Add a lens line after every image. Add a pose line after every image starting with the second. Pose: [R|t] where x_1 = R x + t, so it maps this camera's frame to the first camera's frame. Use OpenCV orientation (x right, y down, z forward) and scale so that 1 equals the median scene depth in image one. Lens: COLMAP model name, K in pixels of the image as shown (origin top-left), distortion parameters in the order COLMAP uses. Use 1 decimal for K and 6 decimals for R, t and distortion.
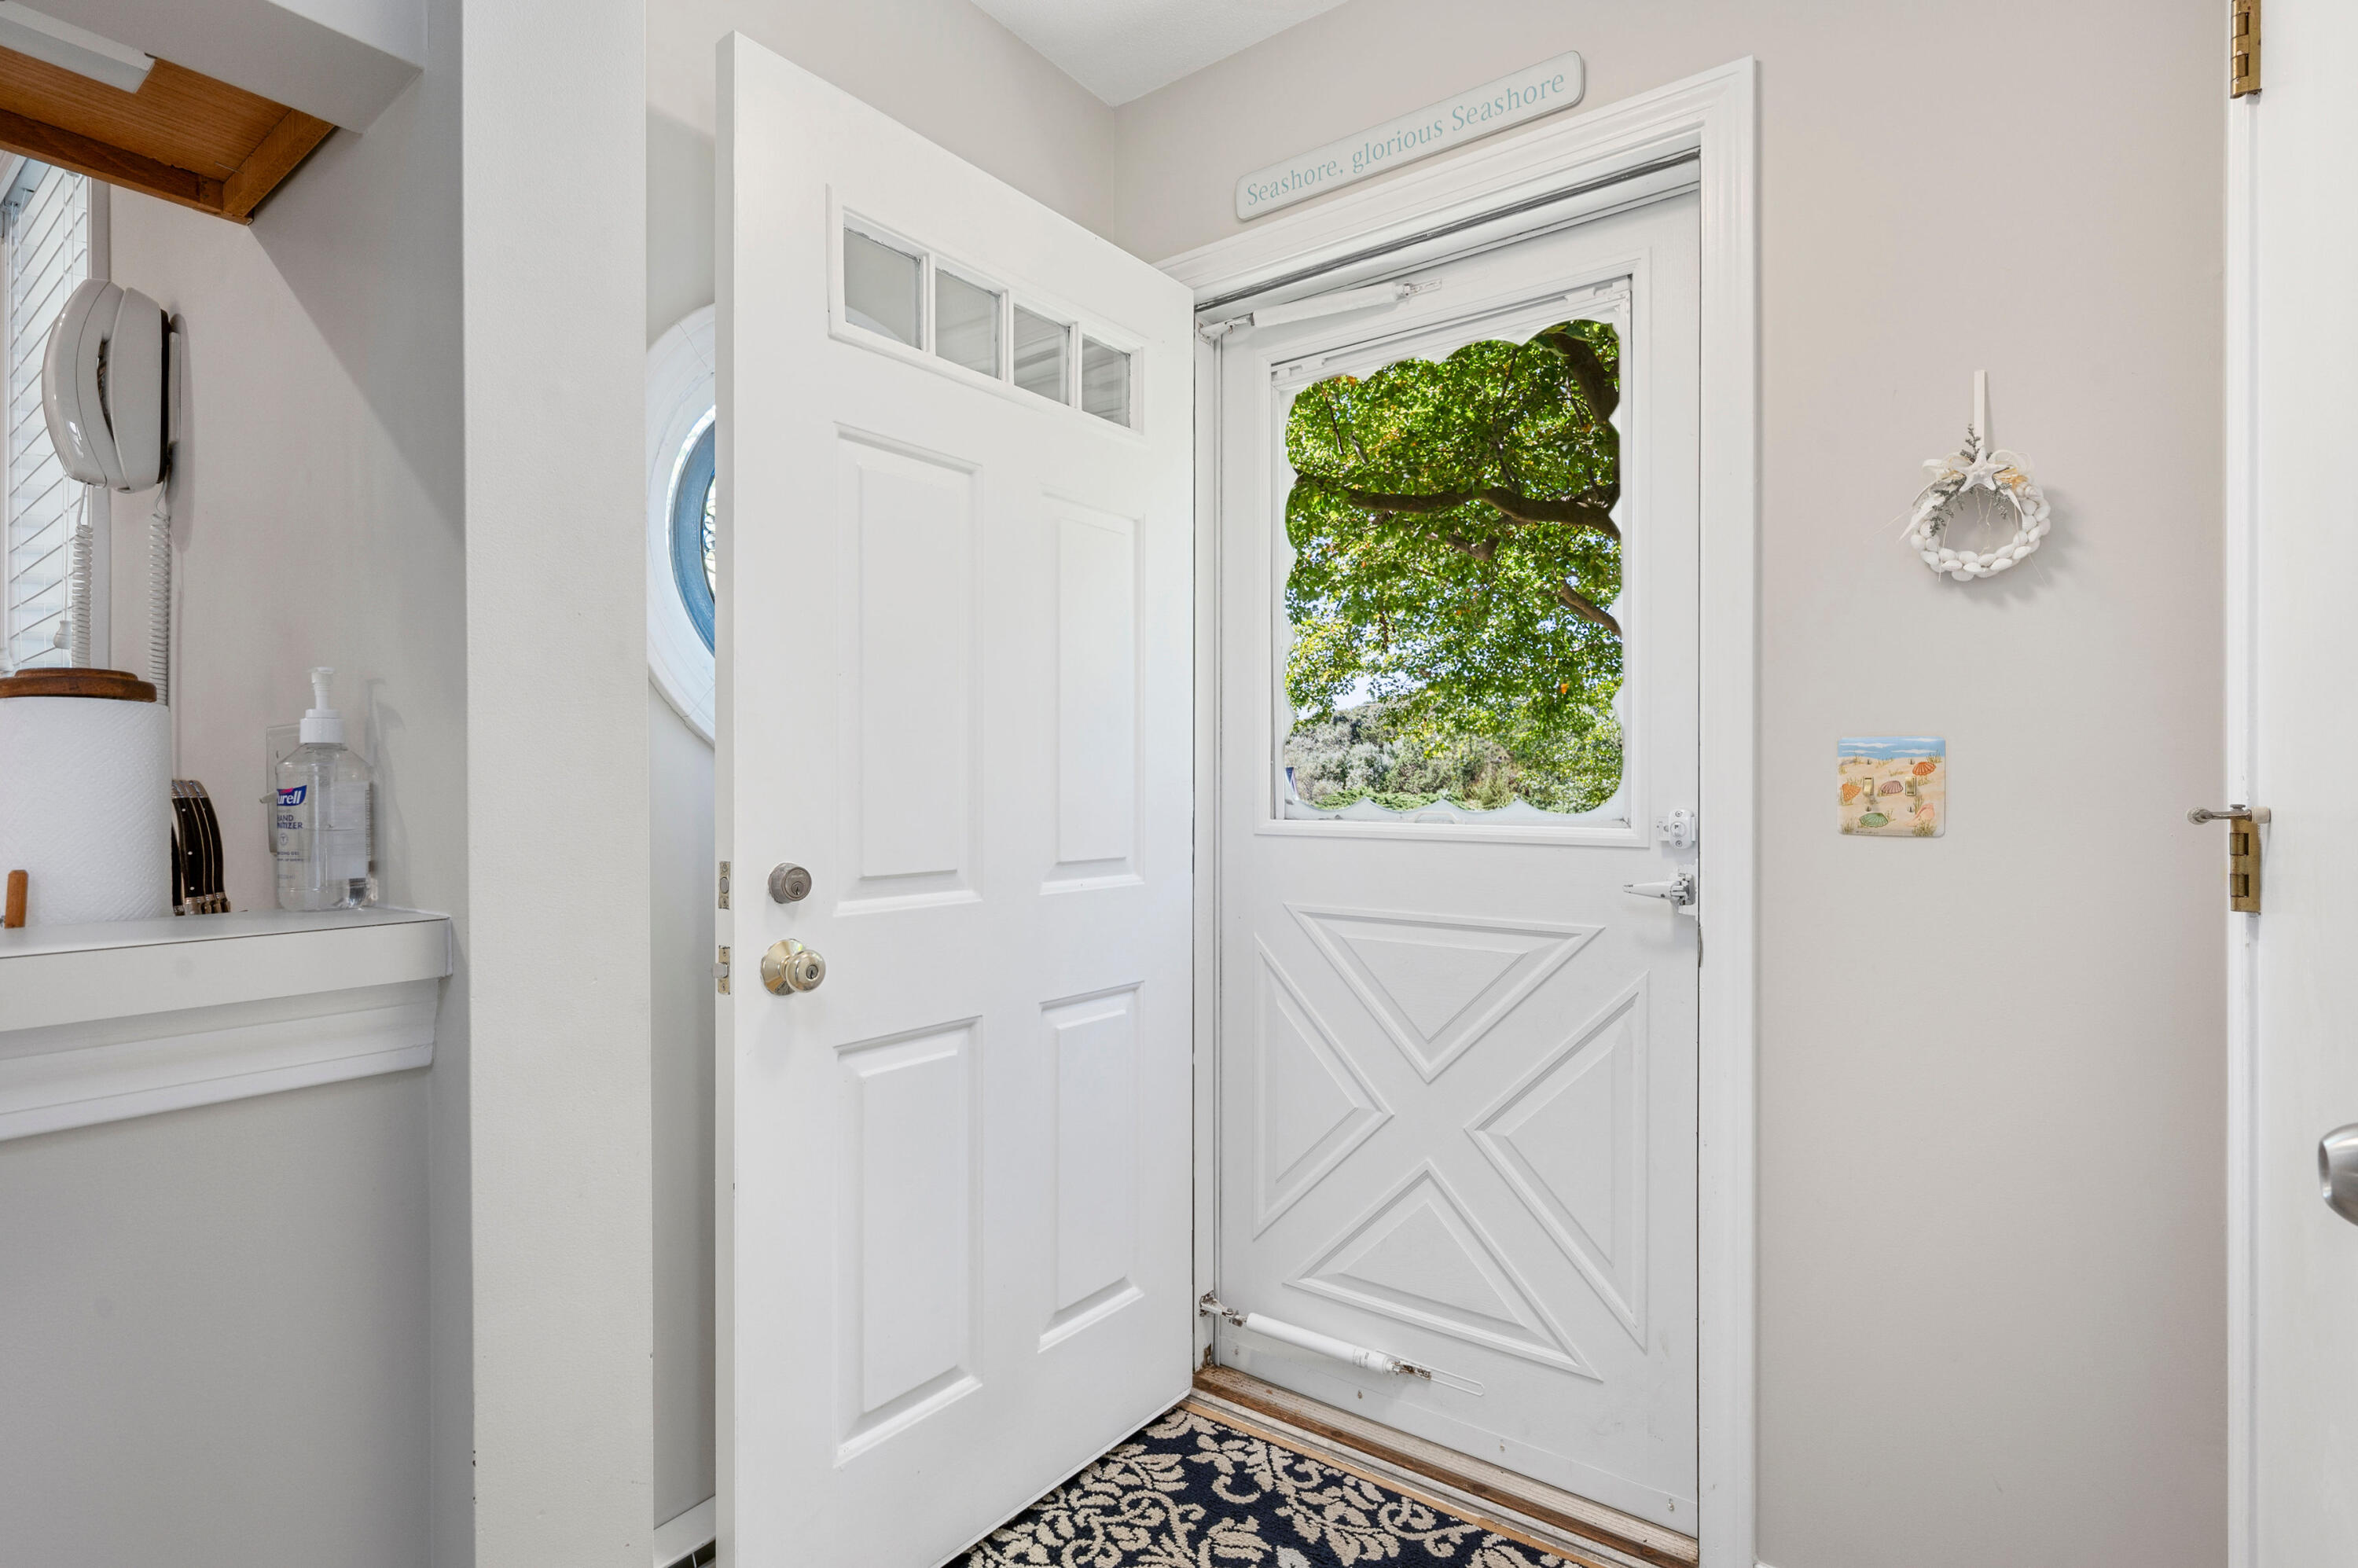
lens RADIAL K [[1146.5, 0, 1180.2], [0, 1146.5, 783.6], [0, 0, 1]] dist [-0.003486, -0.000684]
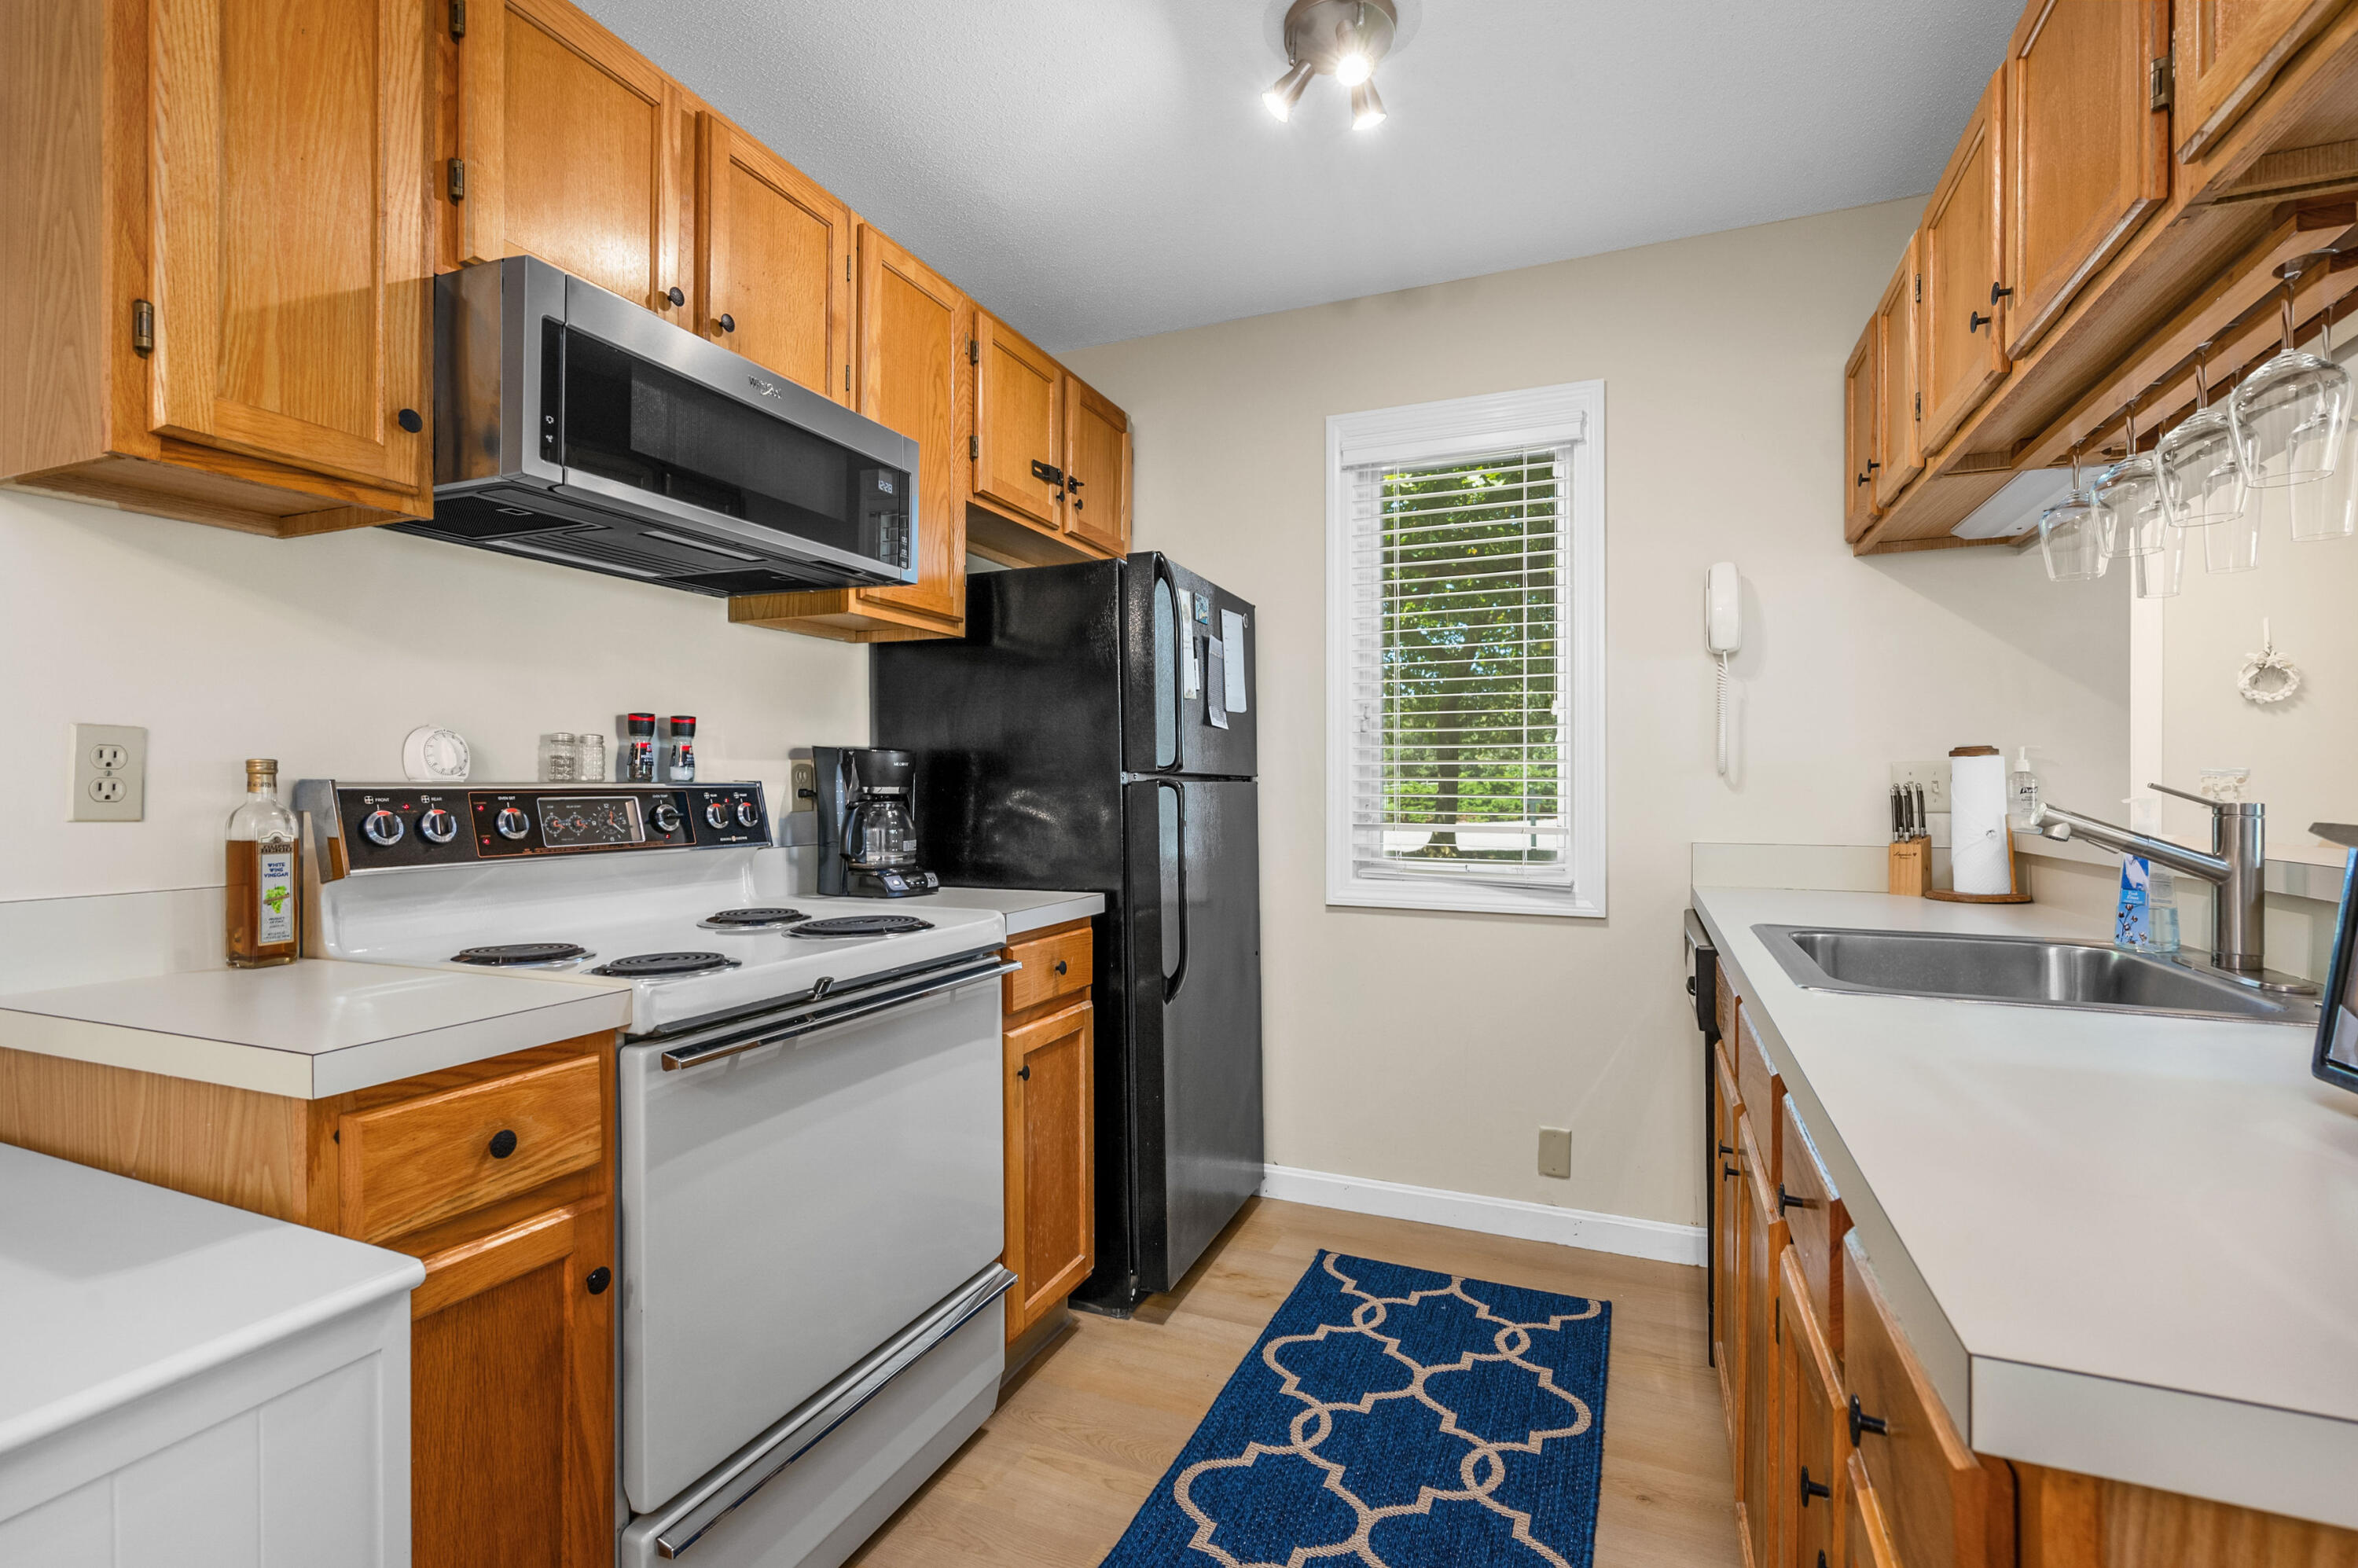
lens RADIAL K [[1079.4, 0, 1177.7], [0, 1079.4, 788.5], [0, 0, 1]] dist [-0.002448, -0.000840]
pose [[0.970378, 0.000002, 0.241592, -2.128567], [-0.000958, 0.999992, 0.003841, -0.002811], [-0.241591, -0.003959, 0.970370, -0.675003]]
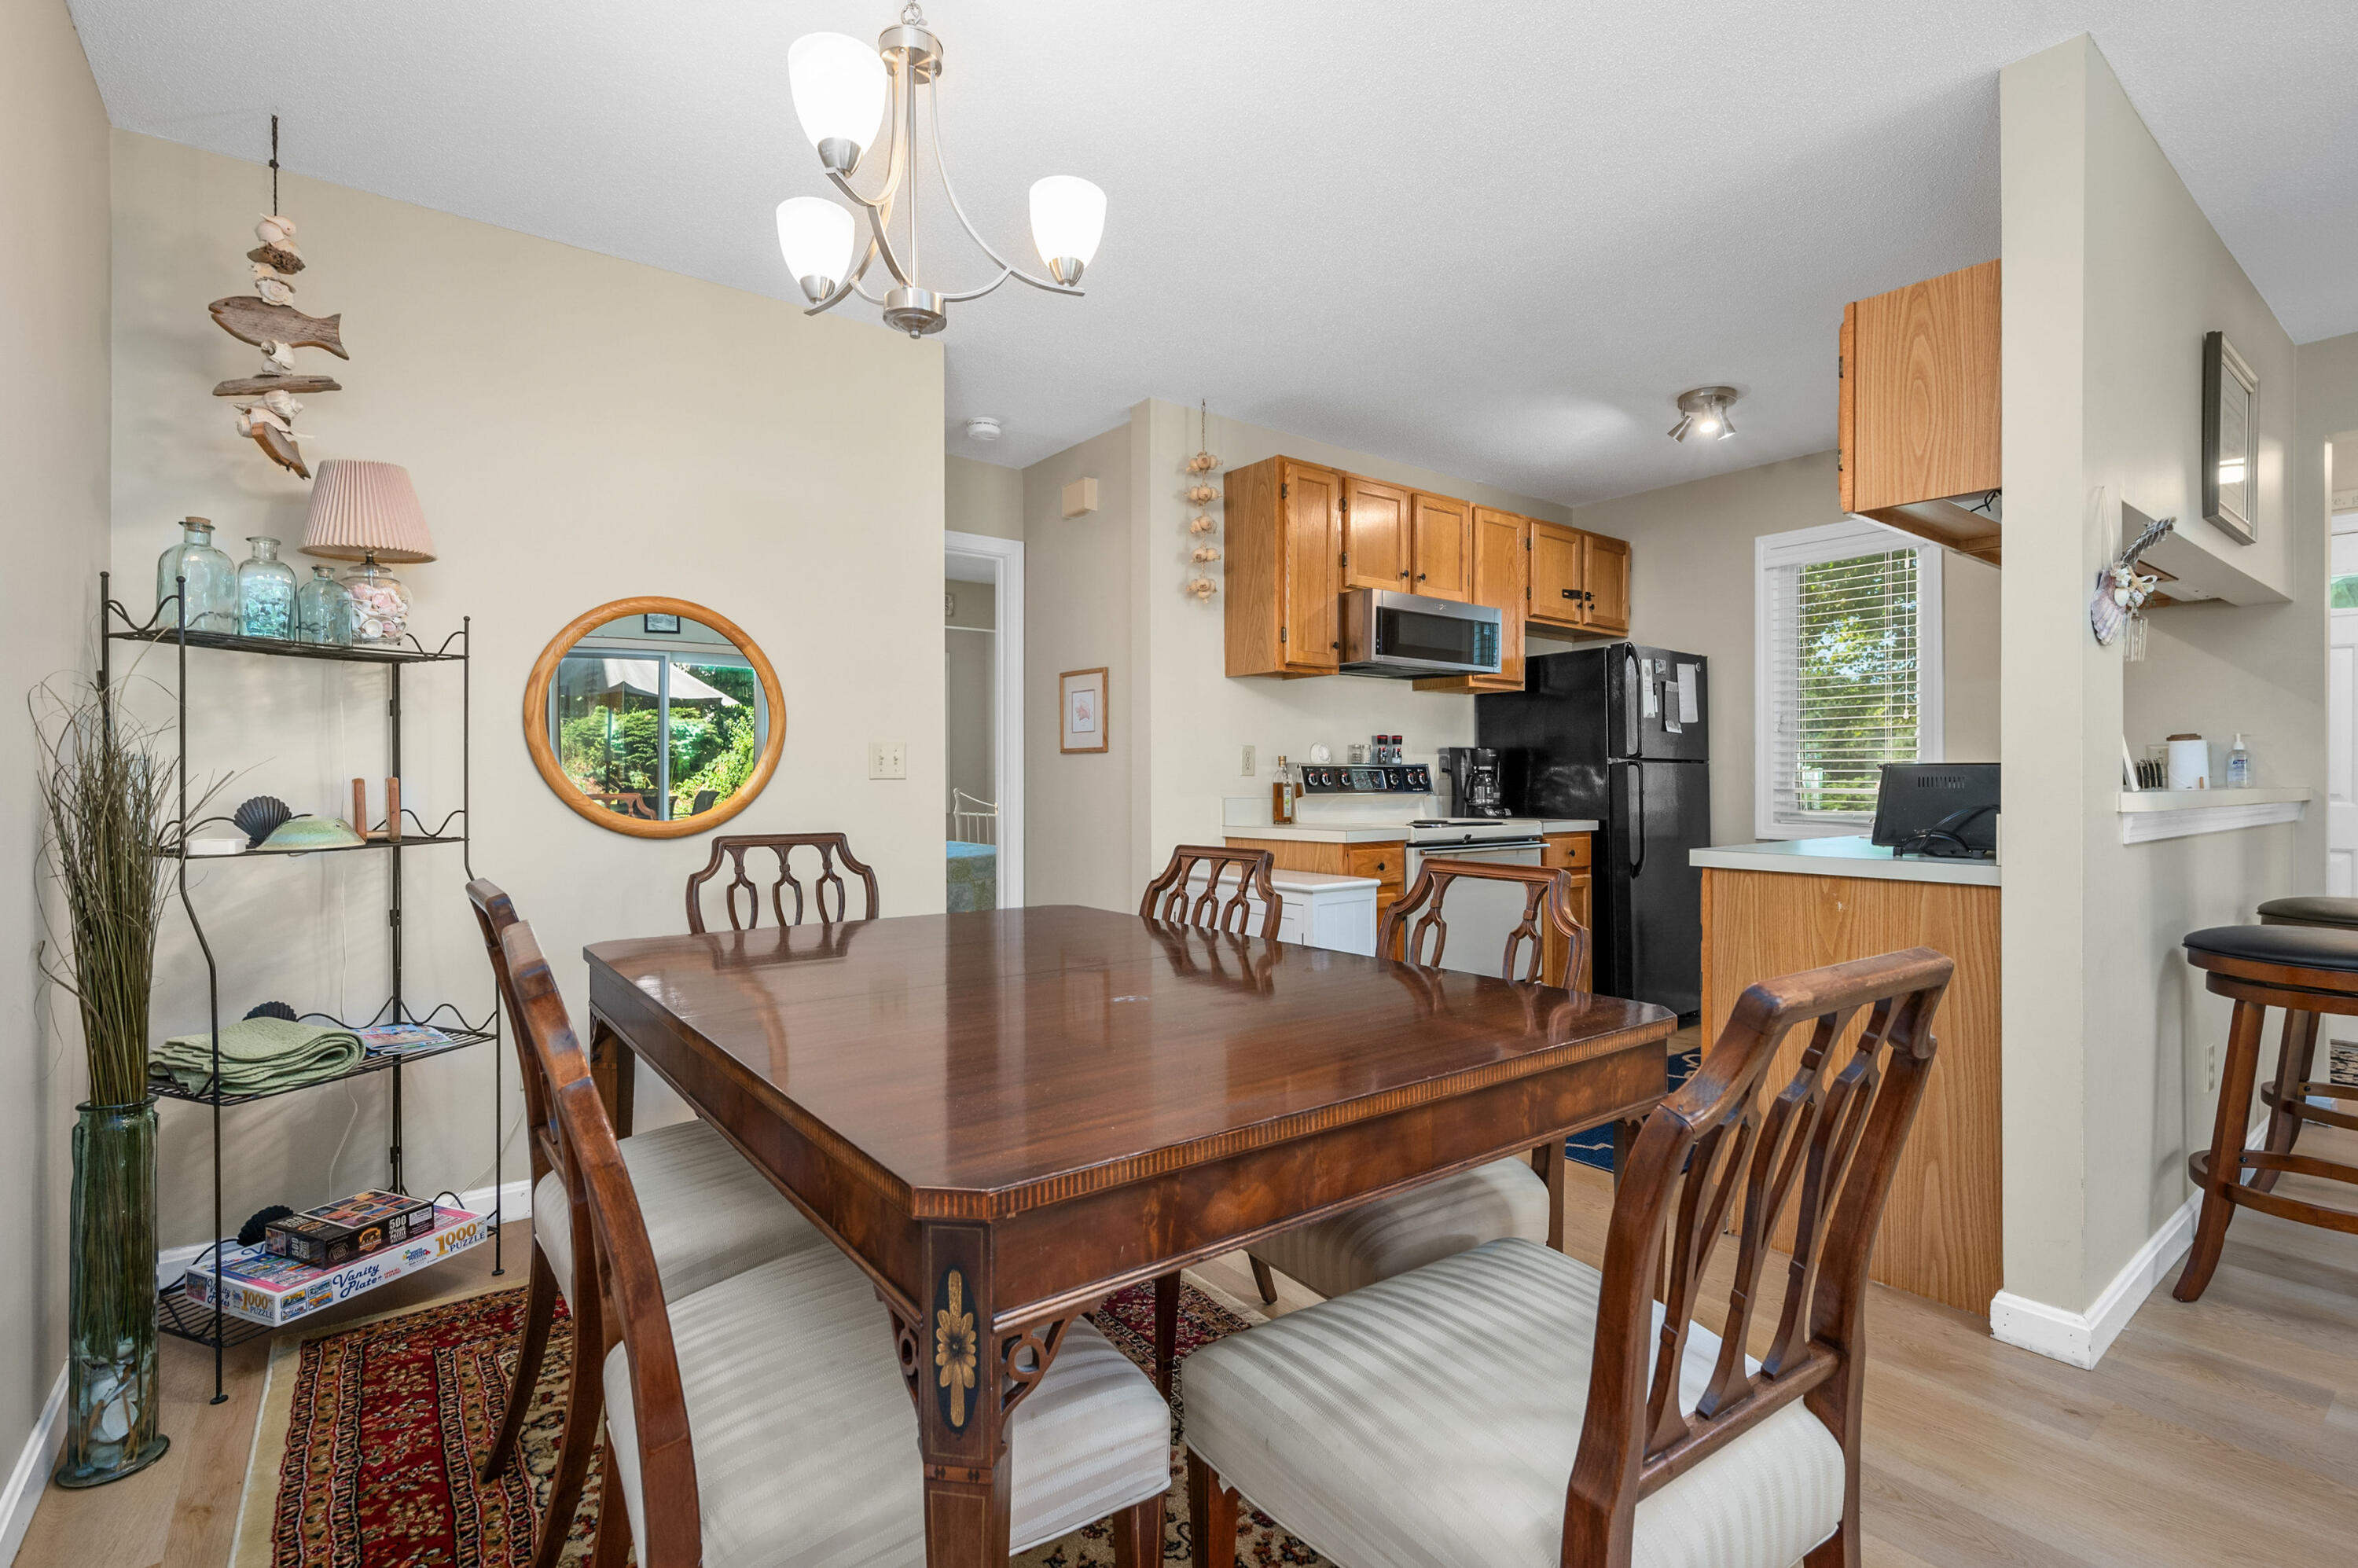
lens RADIAL K [[1079.4, 0, 1172.1], [0, 1079.4, 785.1], [0, 0, 1]] dist [-0.002448, -0.000840]
pose [[0.961916, -0.001376, -0.273343, -2.181690], [0.002926, 0.999982, 0.005266, 0.039107], [0.273331, -0.005865, 0.961902, -2.487535]]
